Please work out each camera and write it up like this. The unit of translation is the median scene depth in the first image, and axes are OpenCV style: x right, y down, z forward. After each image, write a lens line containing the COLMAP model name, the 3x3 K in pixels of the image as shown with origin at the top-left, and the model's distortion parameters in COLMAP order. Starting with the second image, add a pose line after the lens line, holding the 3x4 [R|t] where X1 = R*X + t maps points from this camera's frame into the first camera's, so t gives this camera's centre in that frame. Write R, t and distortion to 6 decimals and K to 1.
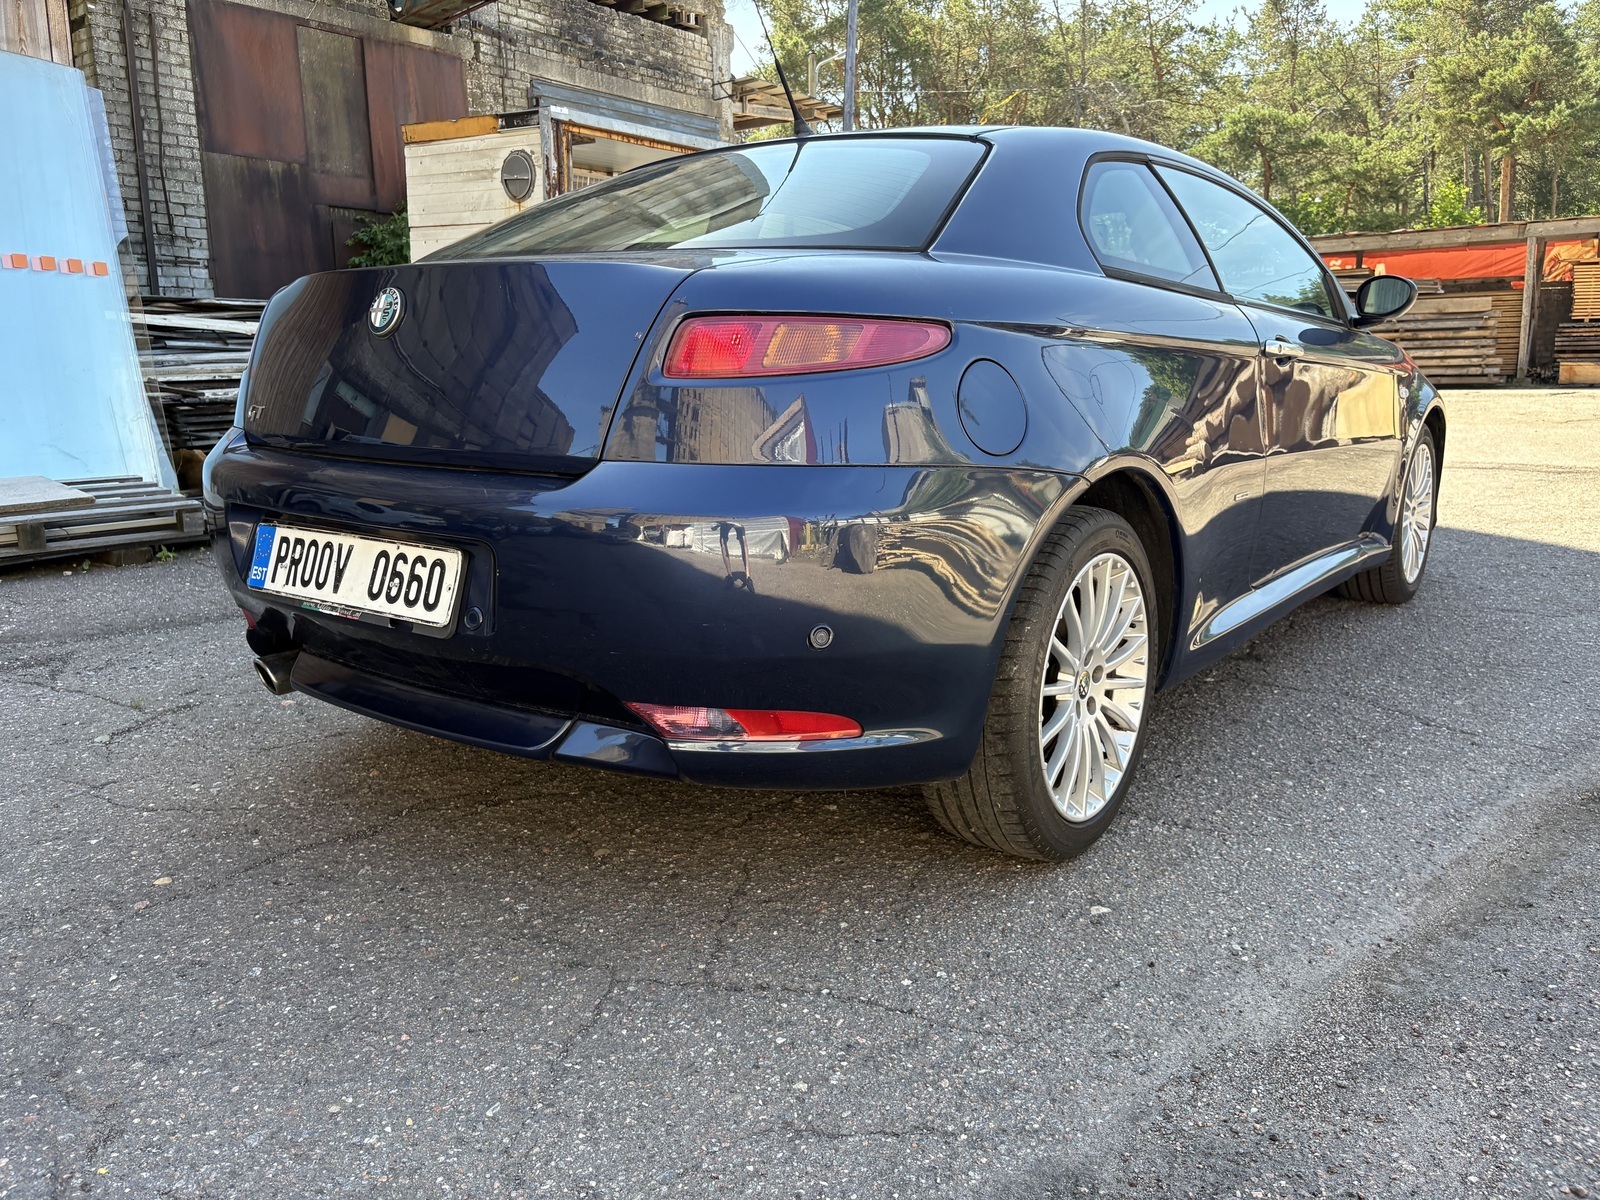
lens RADIAL K [[1200.0, 0, 800.0], [0, 1200.0, 600.0], [0, 0, 1]] dist [0.062408, -0.073677]
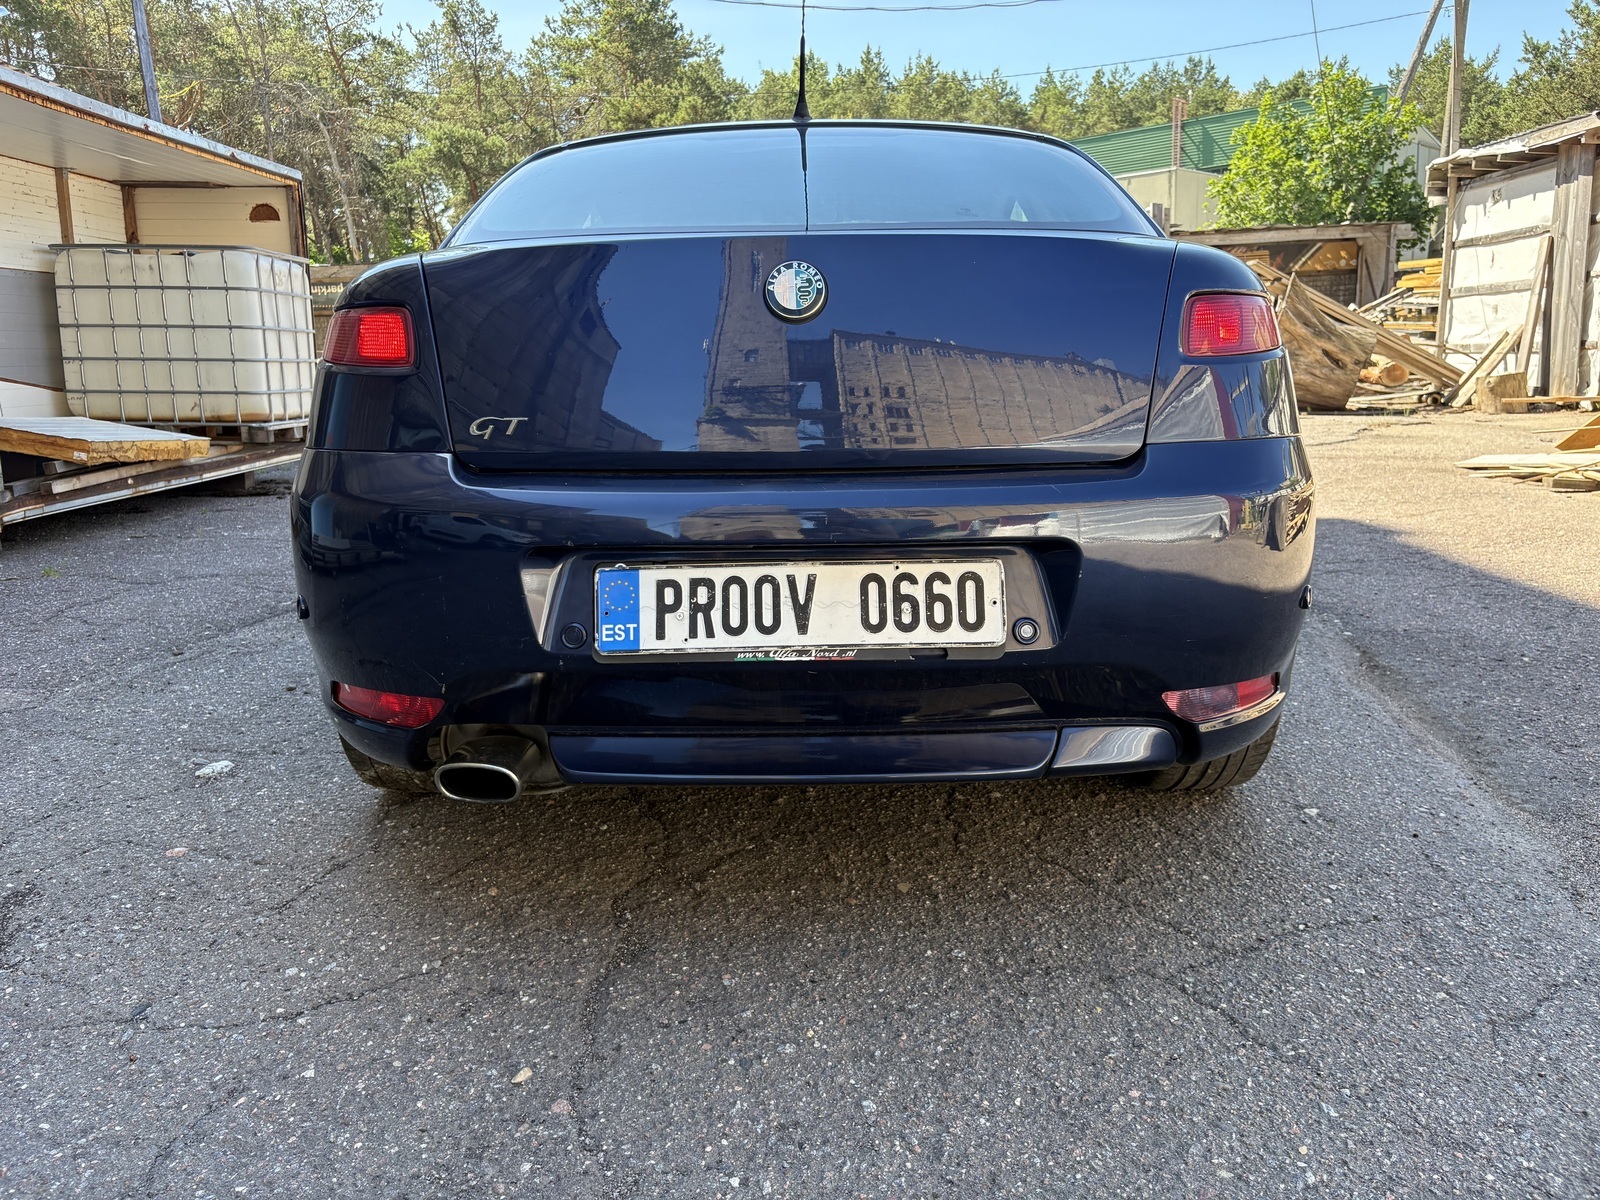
lens RADIAL K [[1210.7, 0, 790.3], [0, 1210.7, 597.7], [0, 0, 1]] dist [0.073322, -0.090398]
pose [[0.805911, -0.128221, 0.577986, -0.819039], [0.136964, 0.990161, 0.028683, -0.052340], [-0.575977, 0.056047, 0.815542, 0.311260]]
